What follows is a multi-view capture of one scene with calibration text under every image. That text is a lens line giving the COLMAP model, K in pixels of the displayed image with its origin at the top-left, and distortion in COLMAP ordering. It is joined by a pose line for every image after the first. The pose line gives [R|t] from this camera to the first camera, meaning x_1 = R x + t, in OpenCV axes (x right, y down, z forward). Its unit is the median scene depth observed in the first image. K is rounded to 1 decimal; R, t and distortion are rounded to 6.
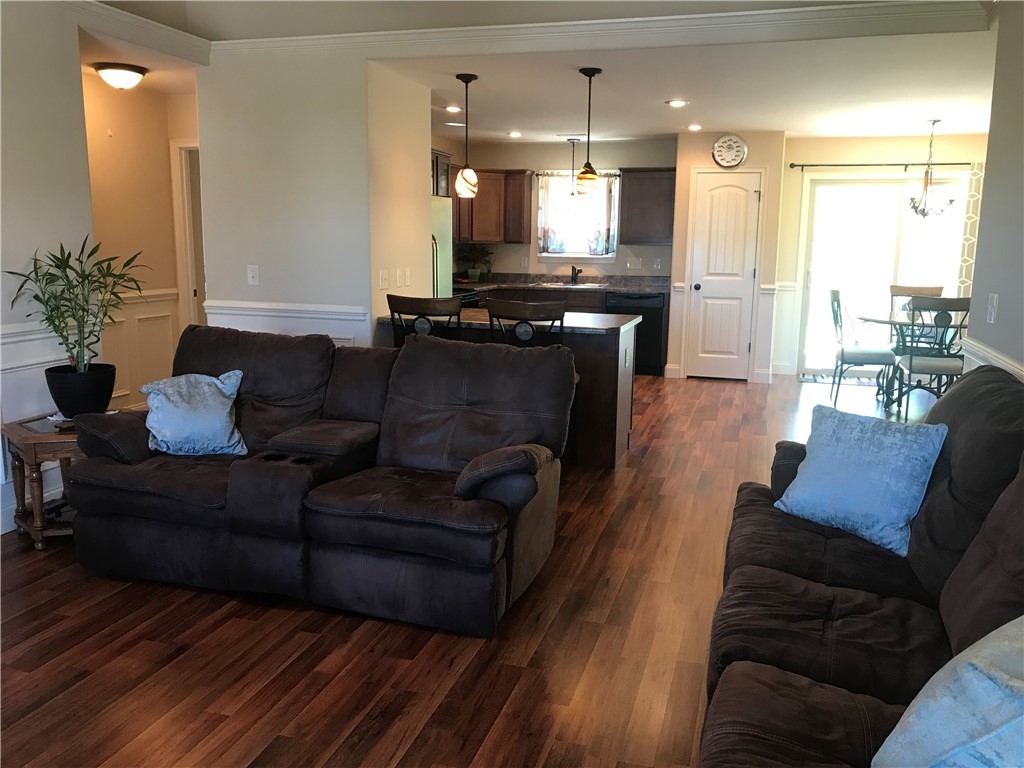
lens RADIAL K [[828.3, 0, 508.7], [0, 828.3, 391.6], [0, 0, 1]] dist [-0.014582, -0.025029]
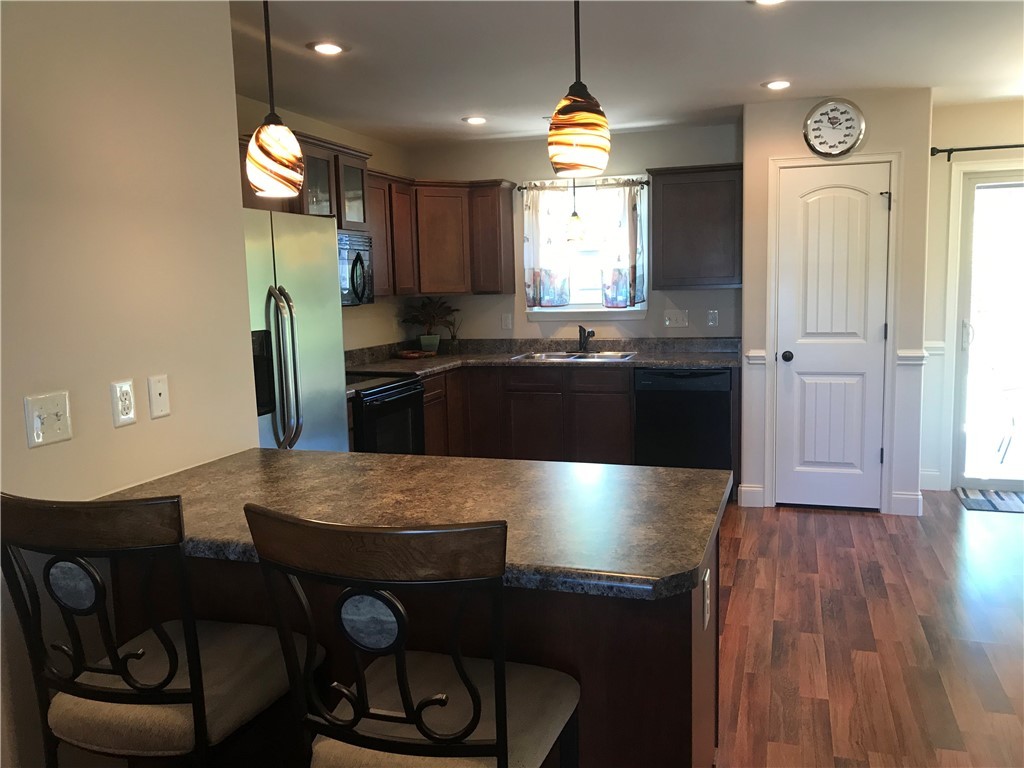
lens RADIAL K [[828.3, 0, 511.7], [0, 828.3, 377.7], [0, 0, 1]] dist [-0.014582, -0.025029]
pose [[0.999046, -0.034514, -0.026772, 0.042632], [0.032624, 0.997146, -0.068088, -0.074084], [0.029045, 0.067150, 0.997320, 0.384017]]
